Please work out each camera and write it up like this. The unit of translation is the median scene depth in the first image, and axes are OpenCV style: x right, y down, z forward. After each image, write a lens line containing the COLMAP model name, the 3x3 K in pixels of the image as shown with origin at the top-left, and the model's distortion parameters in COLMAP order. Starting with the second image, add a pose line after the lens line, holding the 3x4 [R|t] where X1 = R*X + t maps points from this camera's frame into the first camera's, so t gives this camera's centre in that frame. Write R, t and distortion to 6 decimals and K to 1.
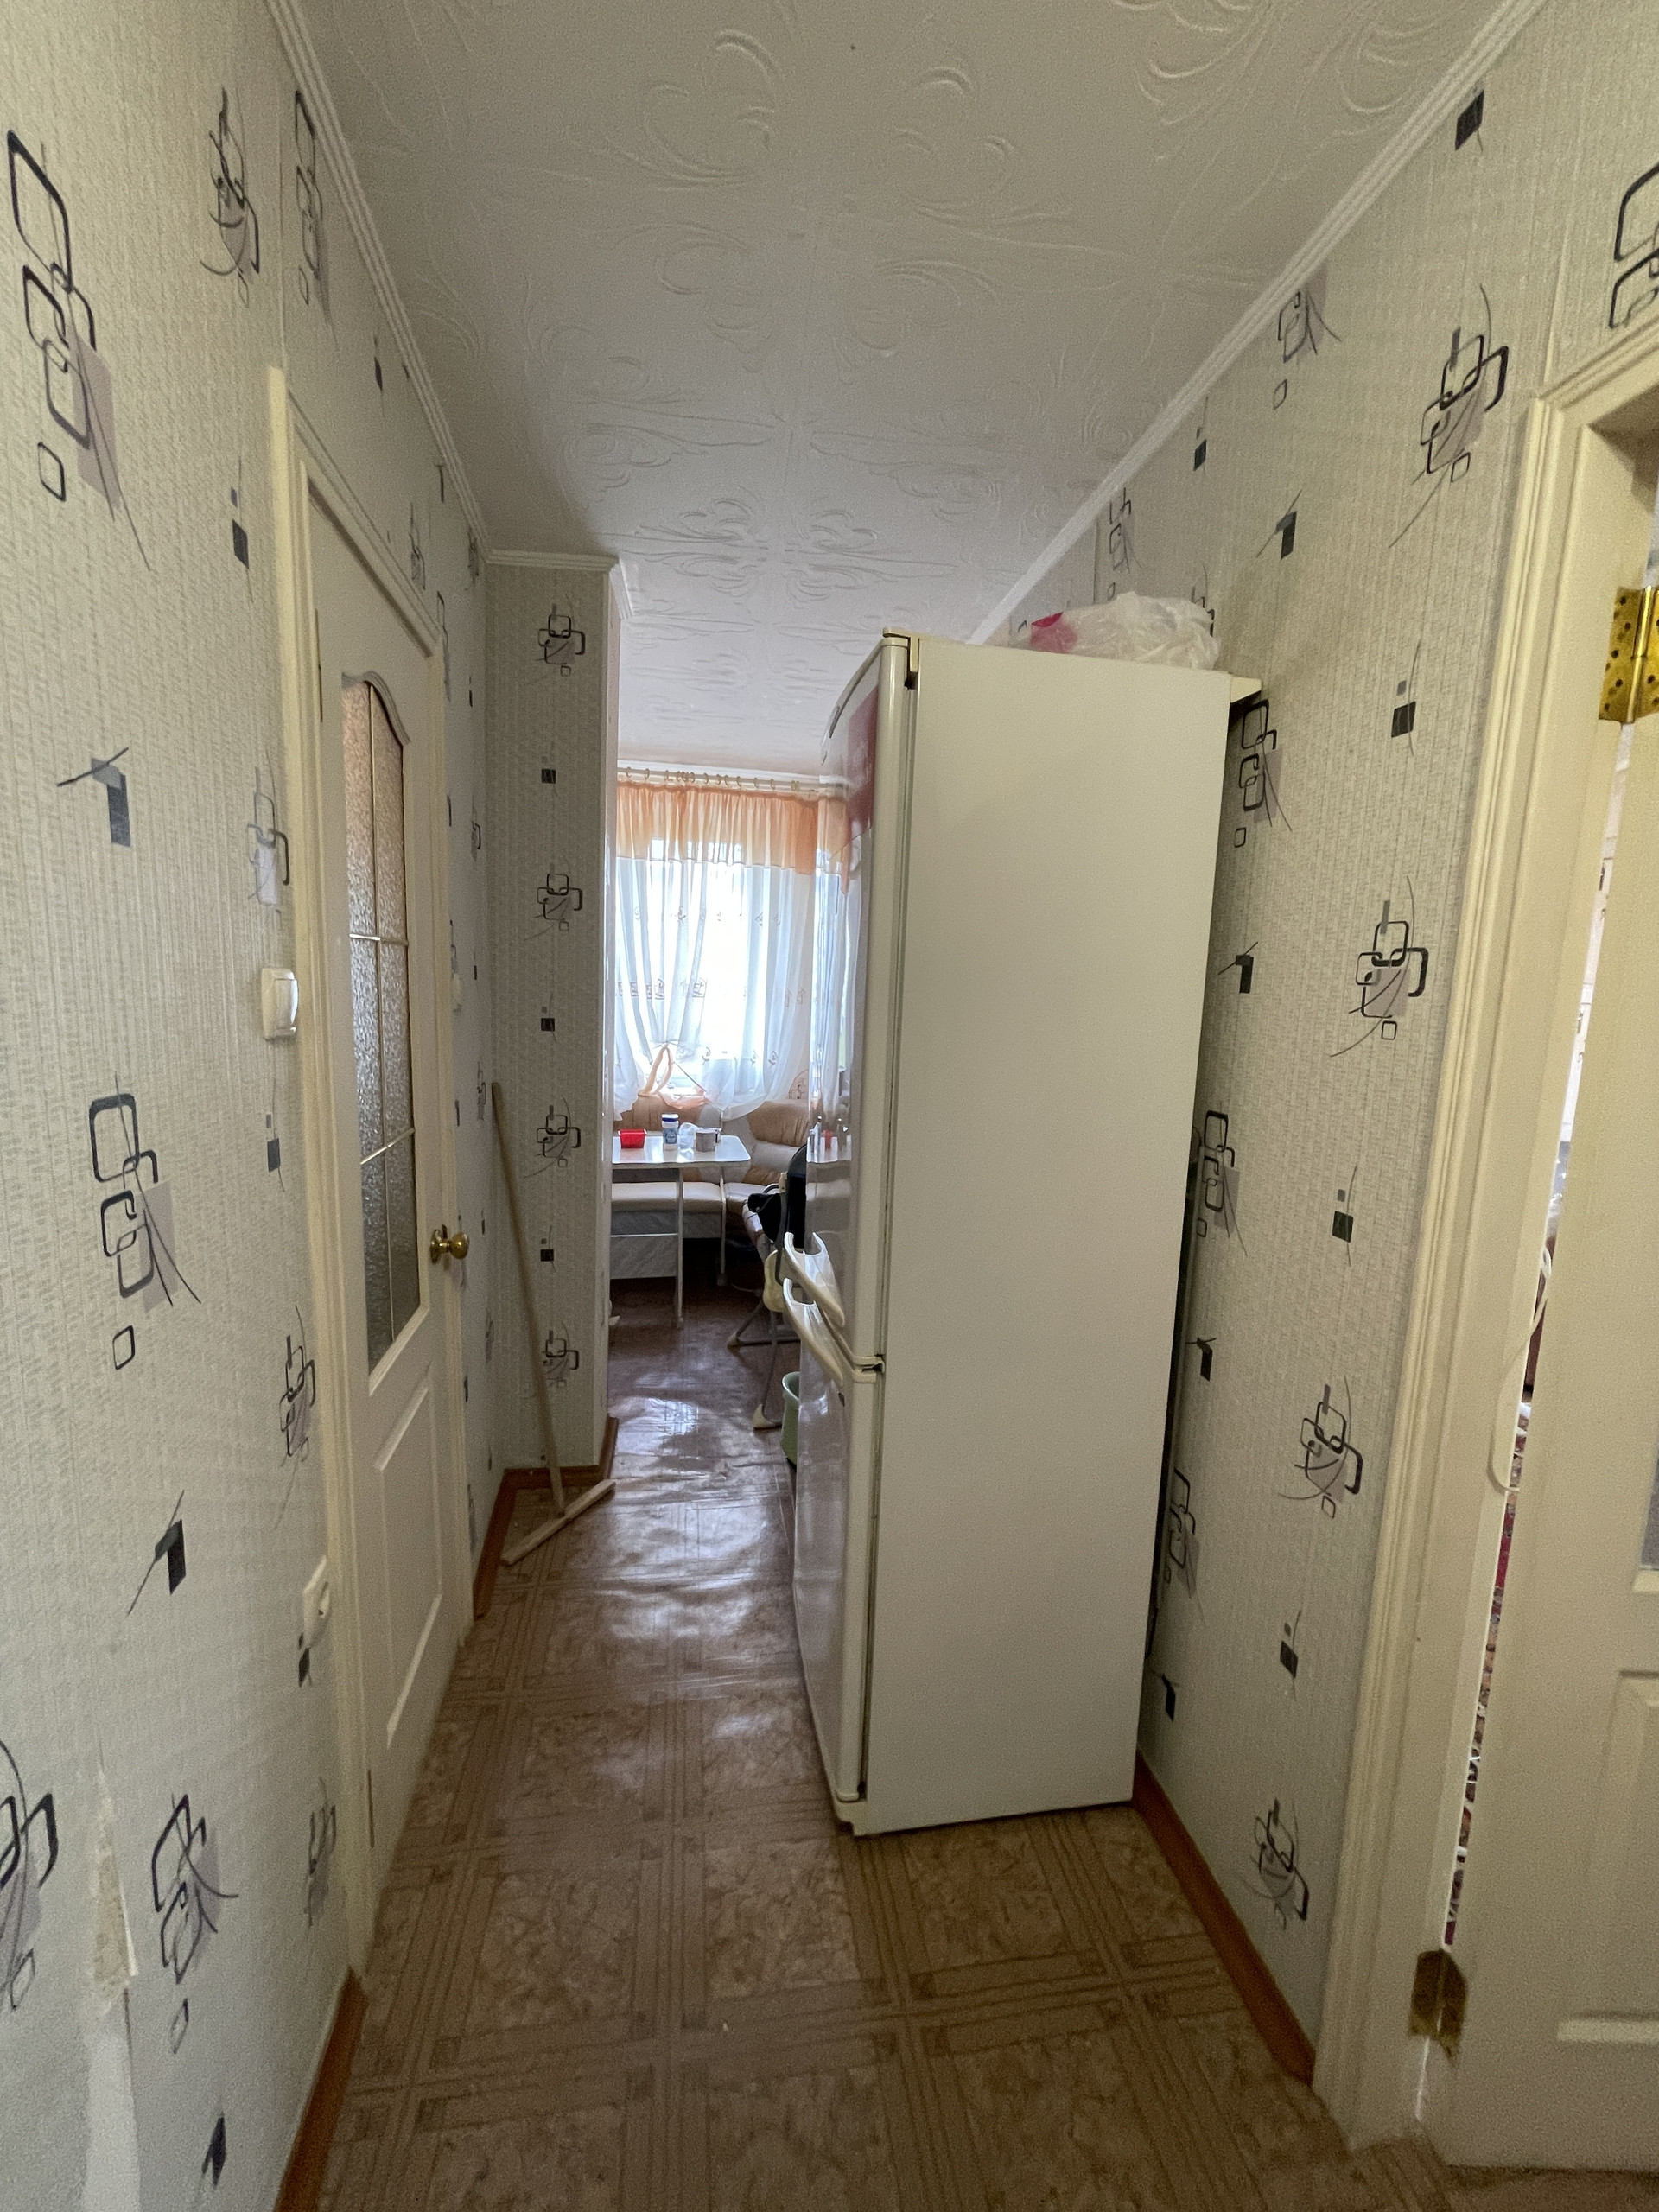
lens RADIAL K [[893.2, 0, 829.5], [0, 893.2, 1106.0], [0, 0, 1]] dist [-0.004880, -0.000093]
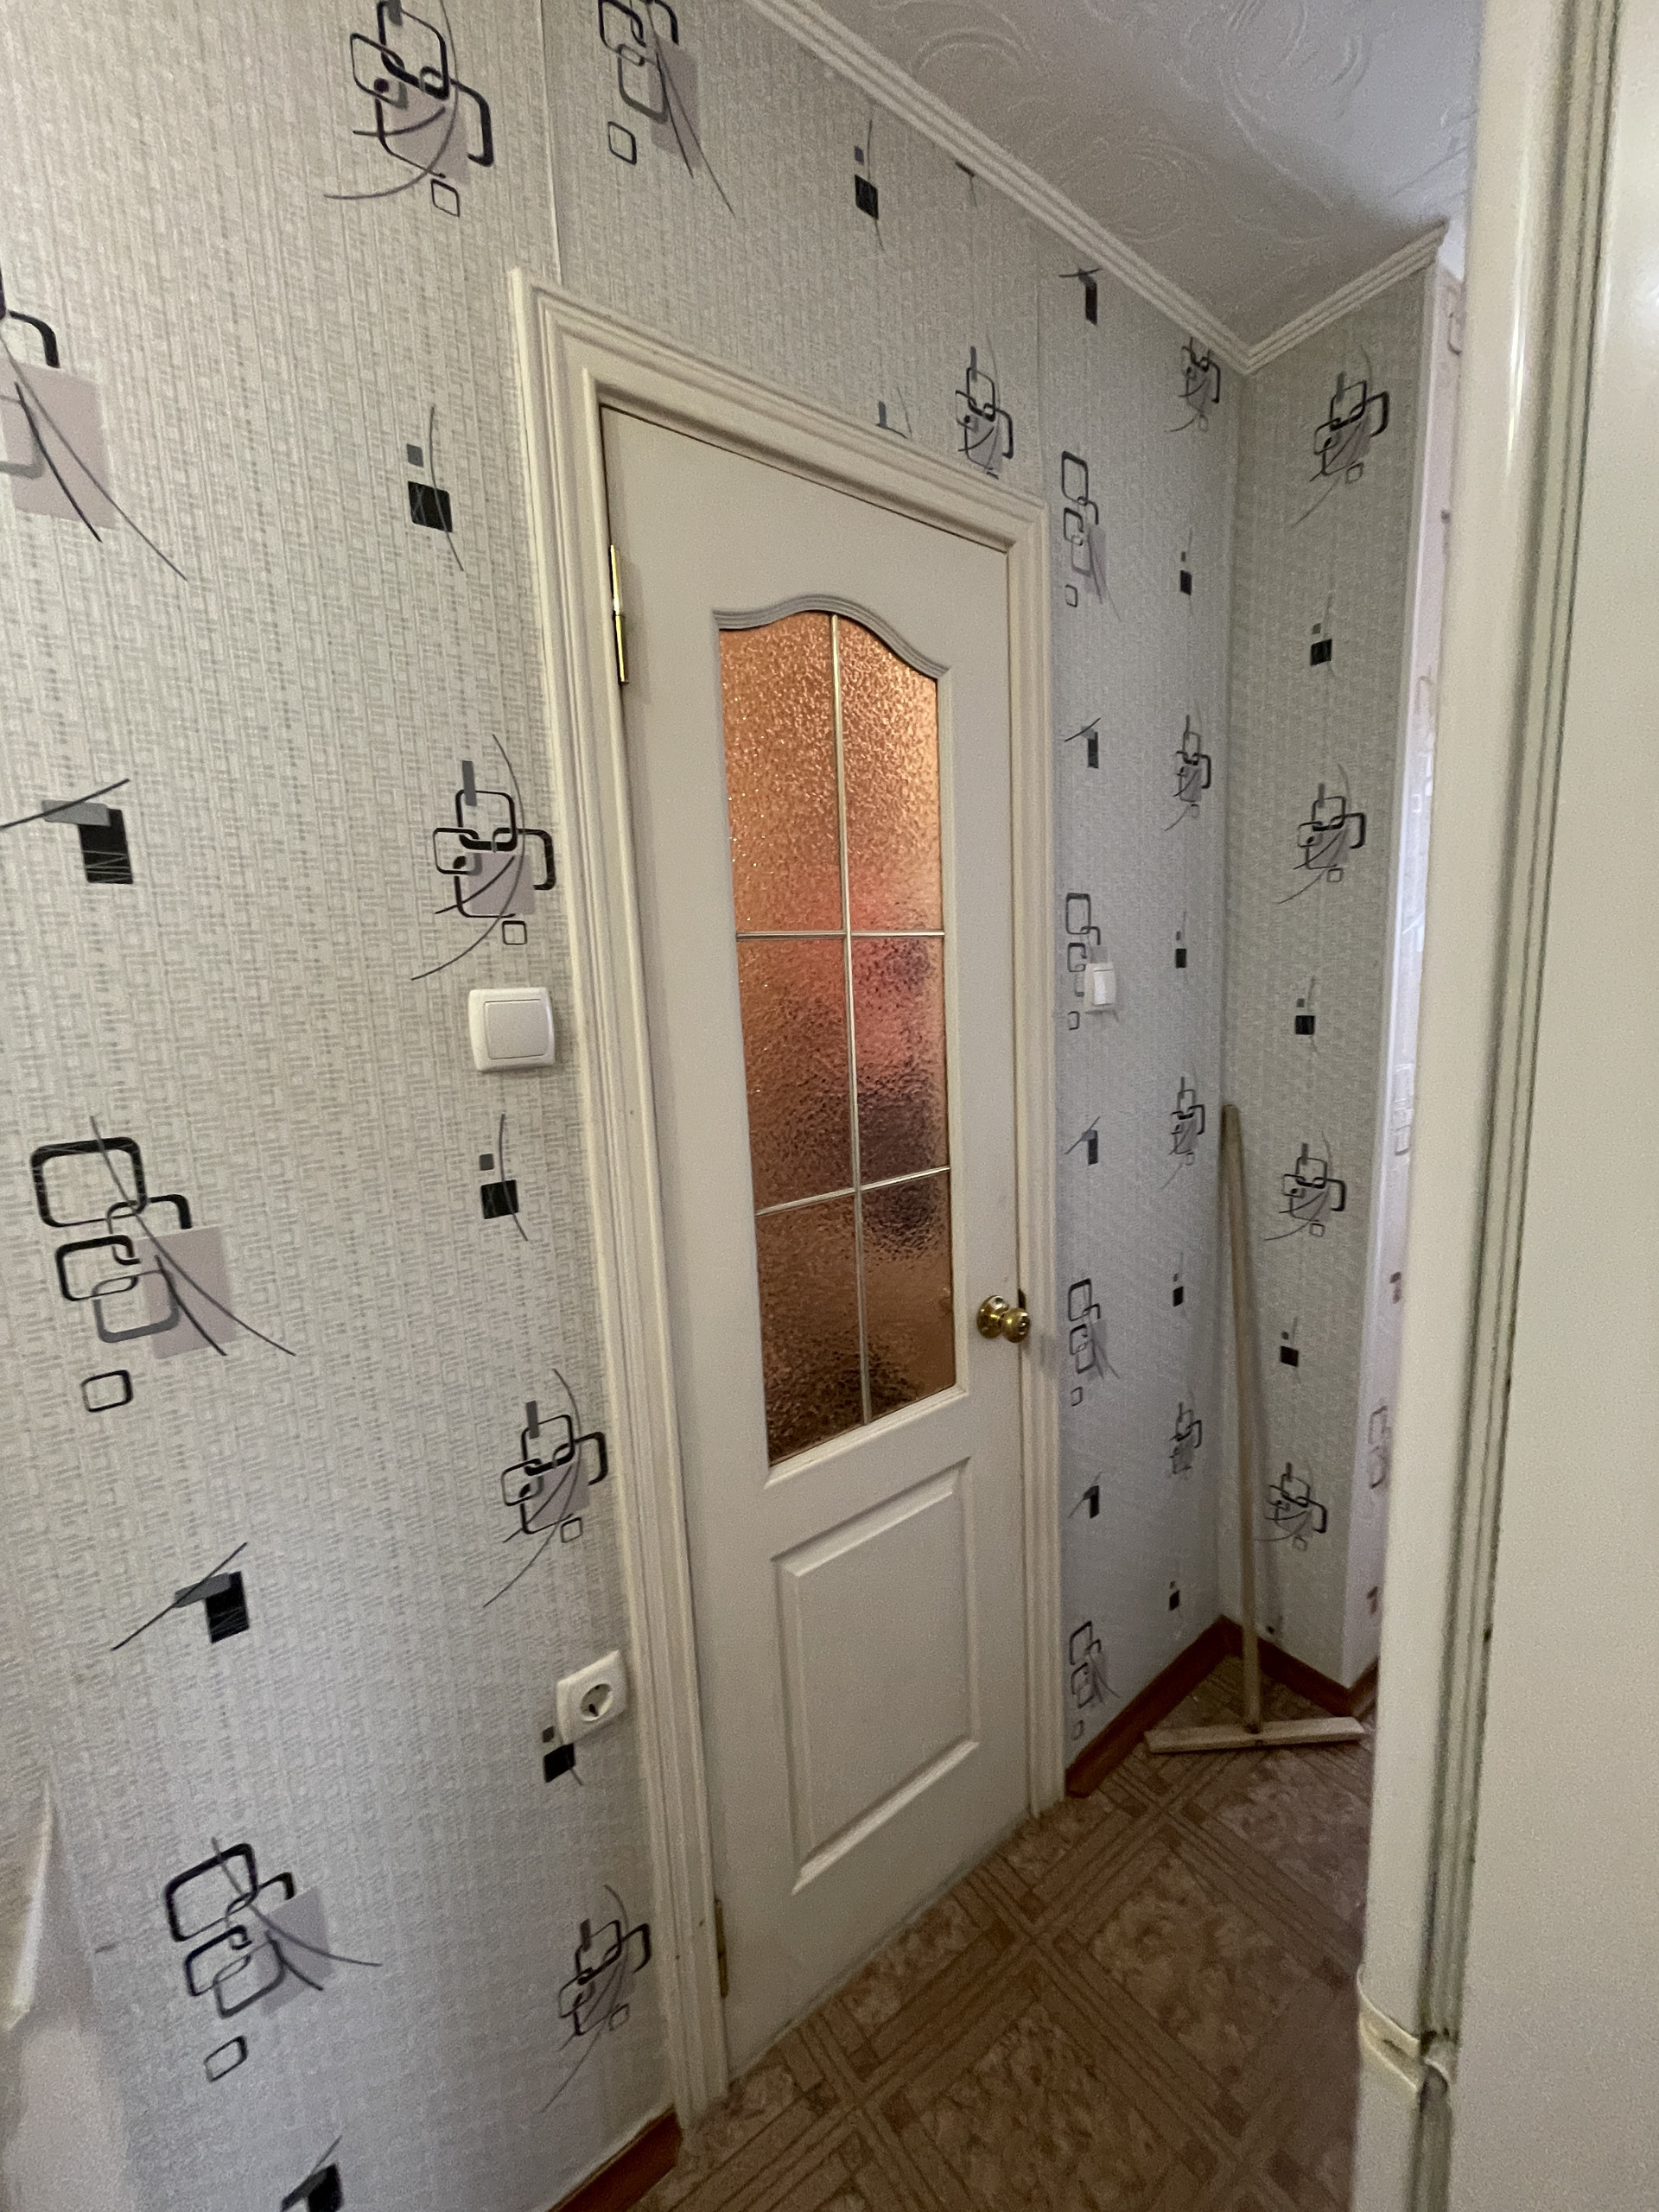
lens RADIAL K [[893.2, 0, 829.5], [0, 893.2, 1106.0], [0, 0, 1]] dist [-0.004880, -0.000093]
pose [[0.452160, 0.077902, -0.888529, 0.134853], [-0.061771, 0.996522, 0.055936, -0.047797], [0.889796, 0.029593, 0.455399, 0.389313]]
